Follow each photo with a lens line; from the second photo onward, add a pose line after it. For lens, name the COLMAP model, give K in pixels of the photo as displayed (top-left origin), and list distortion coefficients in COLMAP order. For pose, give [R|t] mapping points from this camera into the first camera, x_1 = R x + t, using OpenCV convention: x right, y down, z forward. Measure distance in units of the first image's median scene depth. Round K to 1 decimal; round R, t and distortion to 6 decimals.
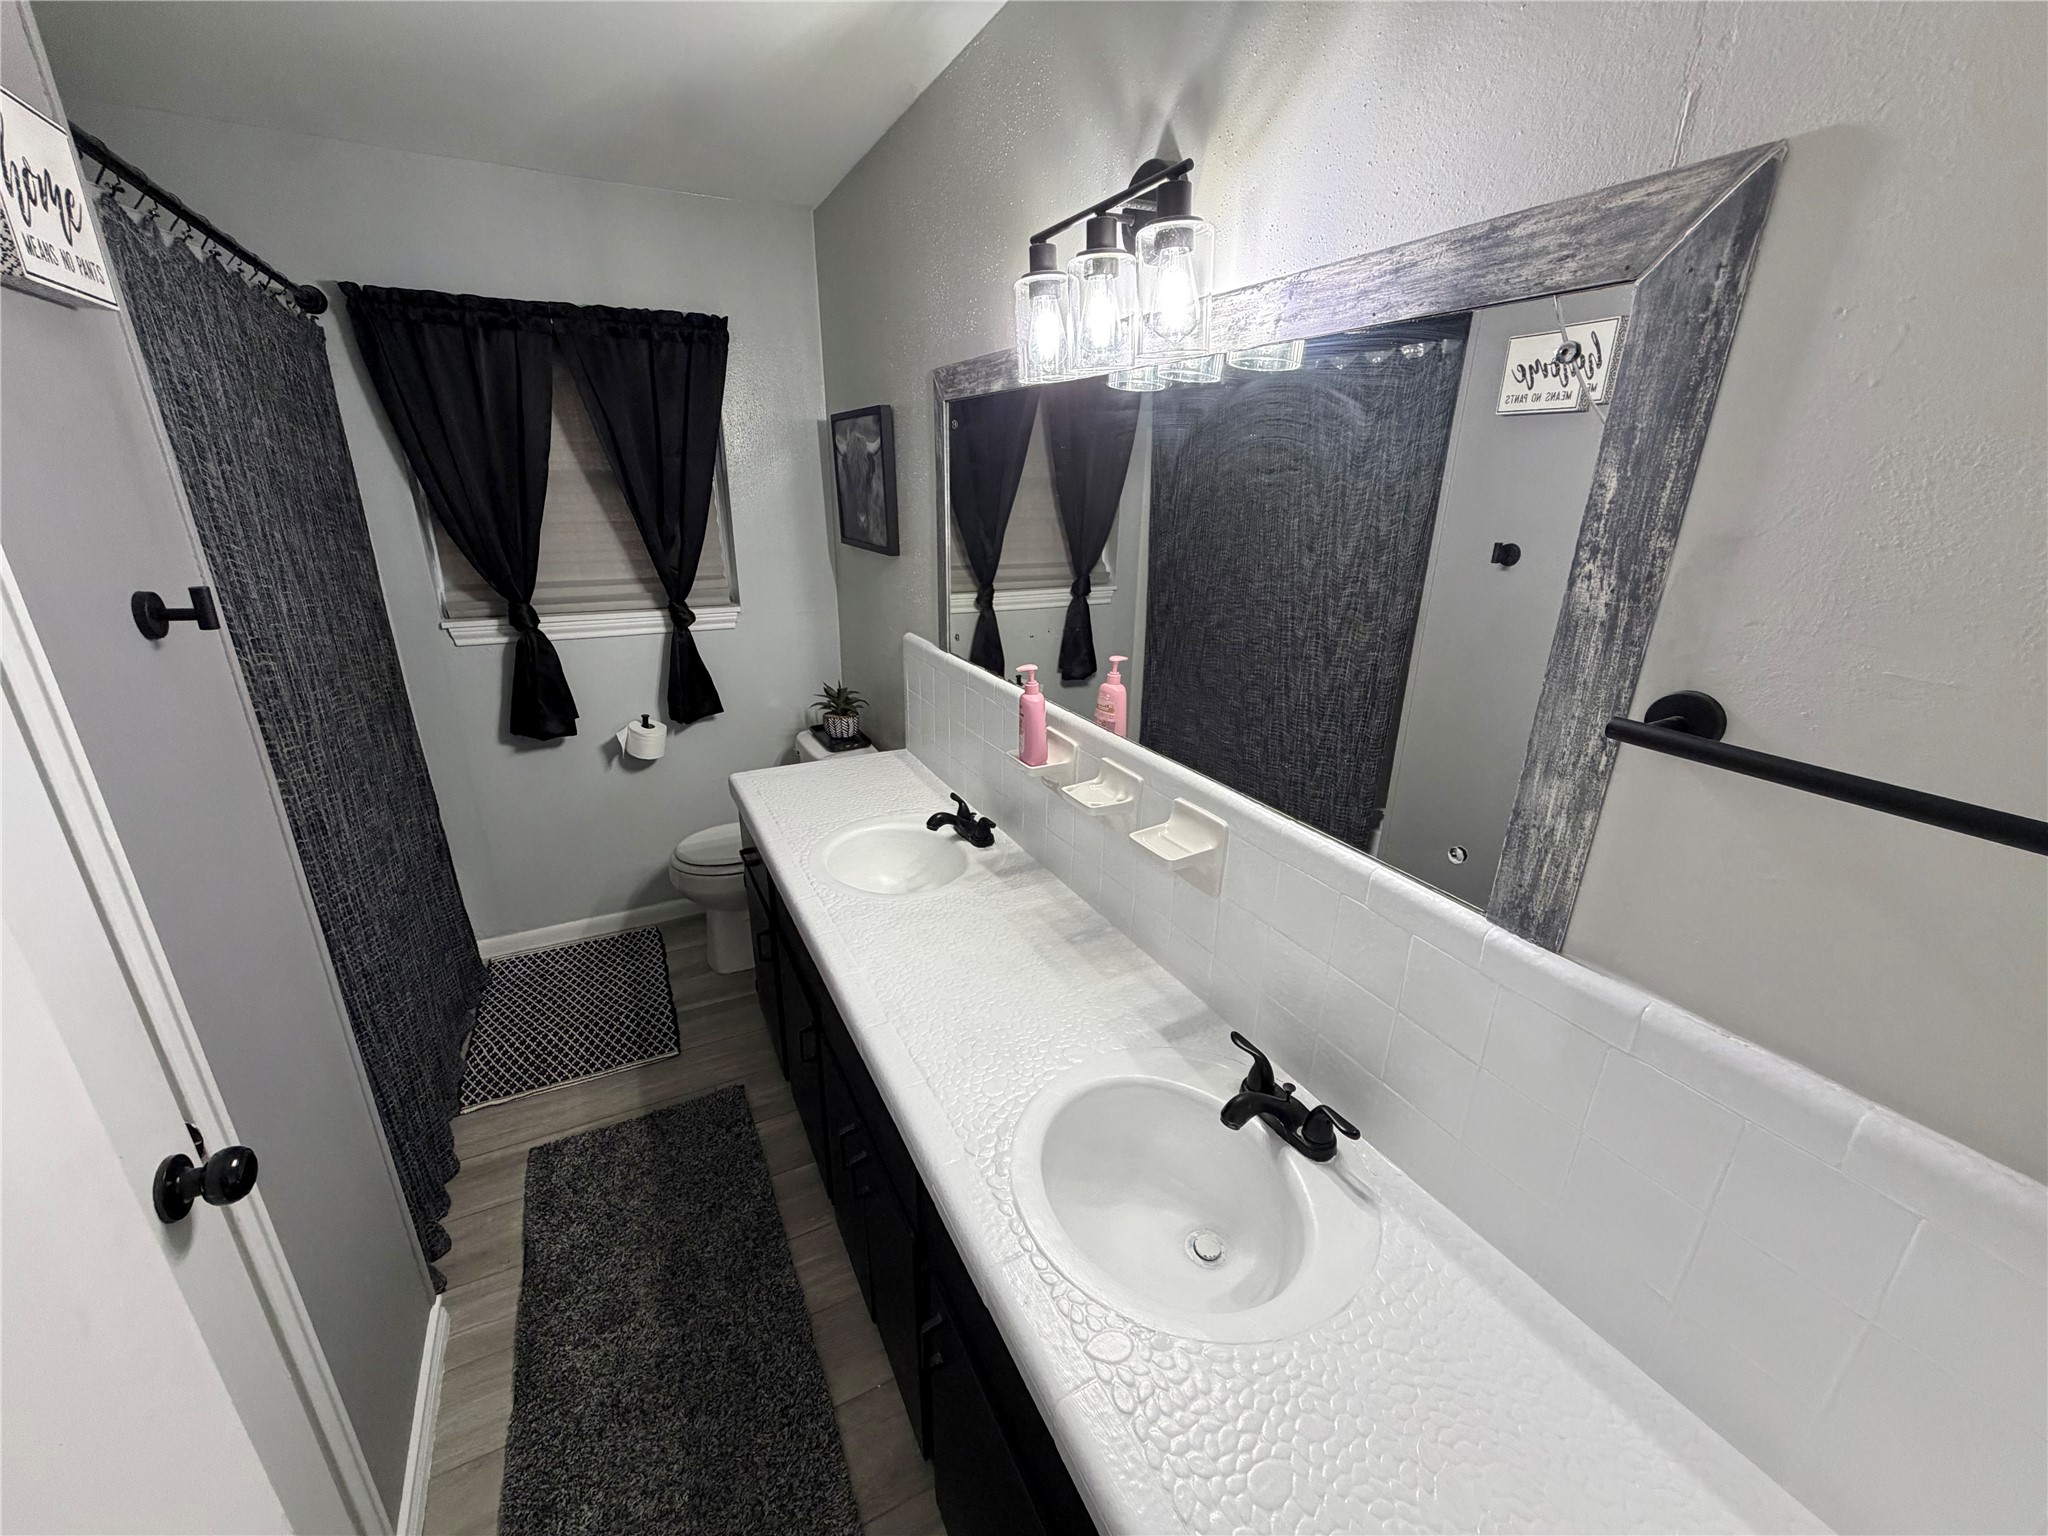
lens RADIAL K [[816.6, 0, 1026.8], [0, 816.6, 775.5], [0, 0, 1]] dist [0.000517, -0.000639]
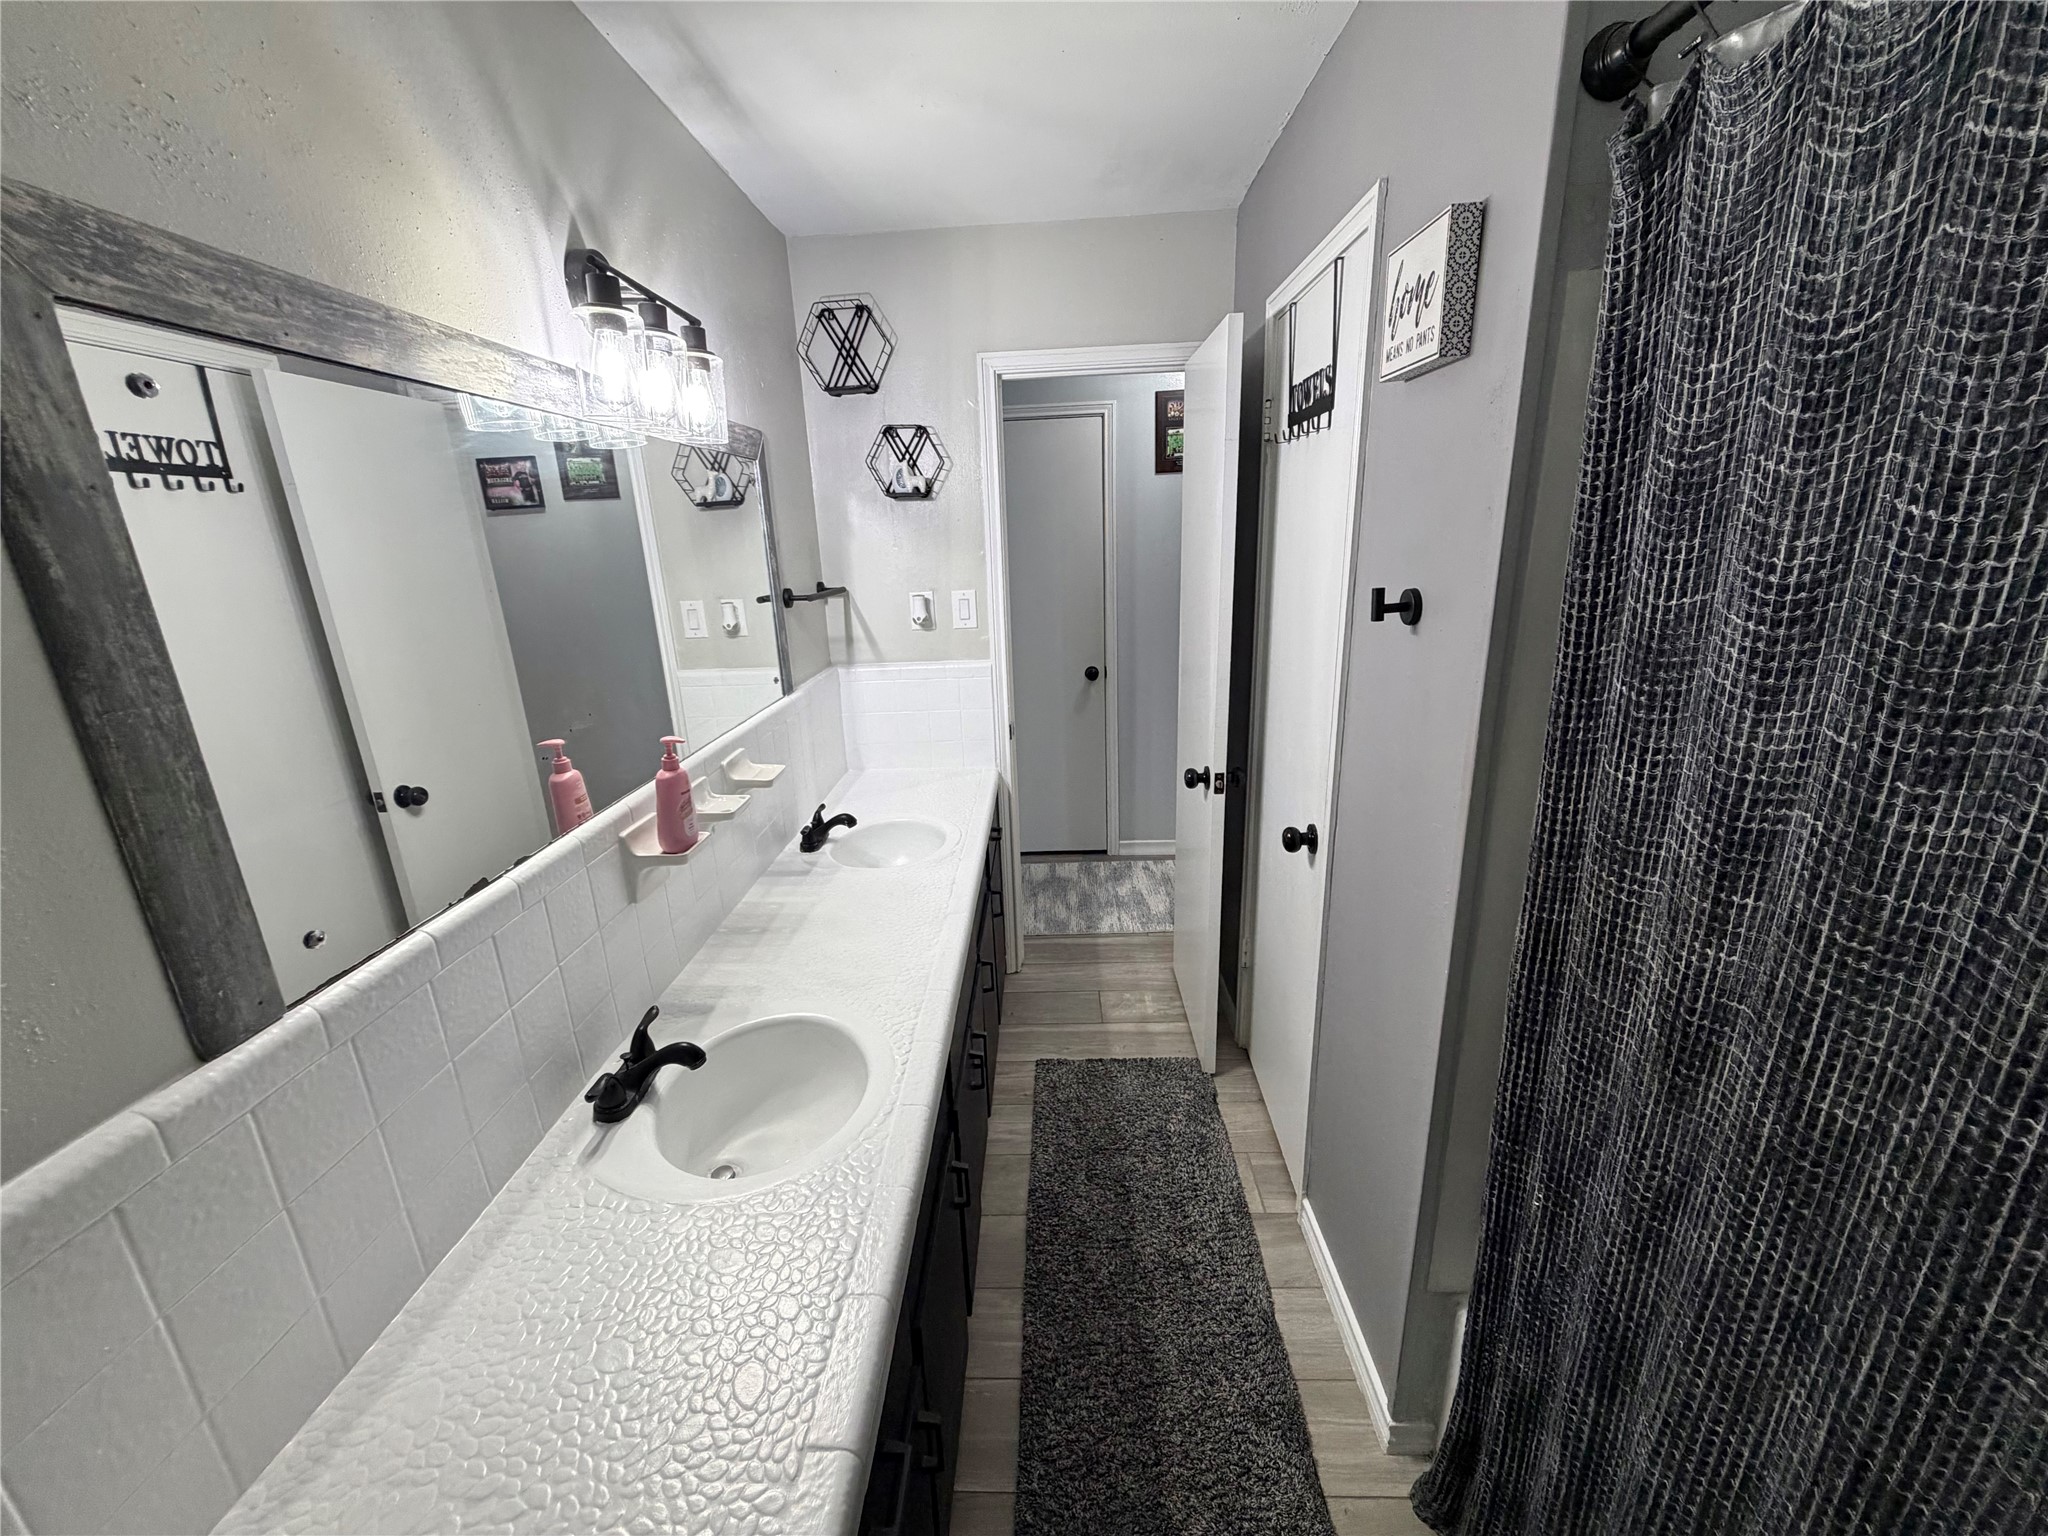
lens RADIAL K [[816.6, 0, 1024.6], [0, 816.6, 774.6], [0, 0, 1]] dist [0.000517, -0.000639]
pose [[-0.874018, -0.115443, 0.471981, -0.752892], [0.197073, 0.803660, 0.561509, -0.522442], [-0.444135, 0.583784, -0.679662, 1.444797]]
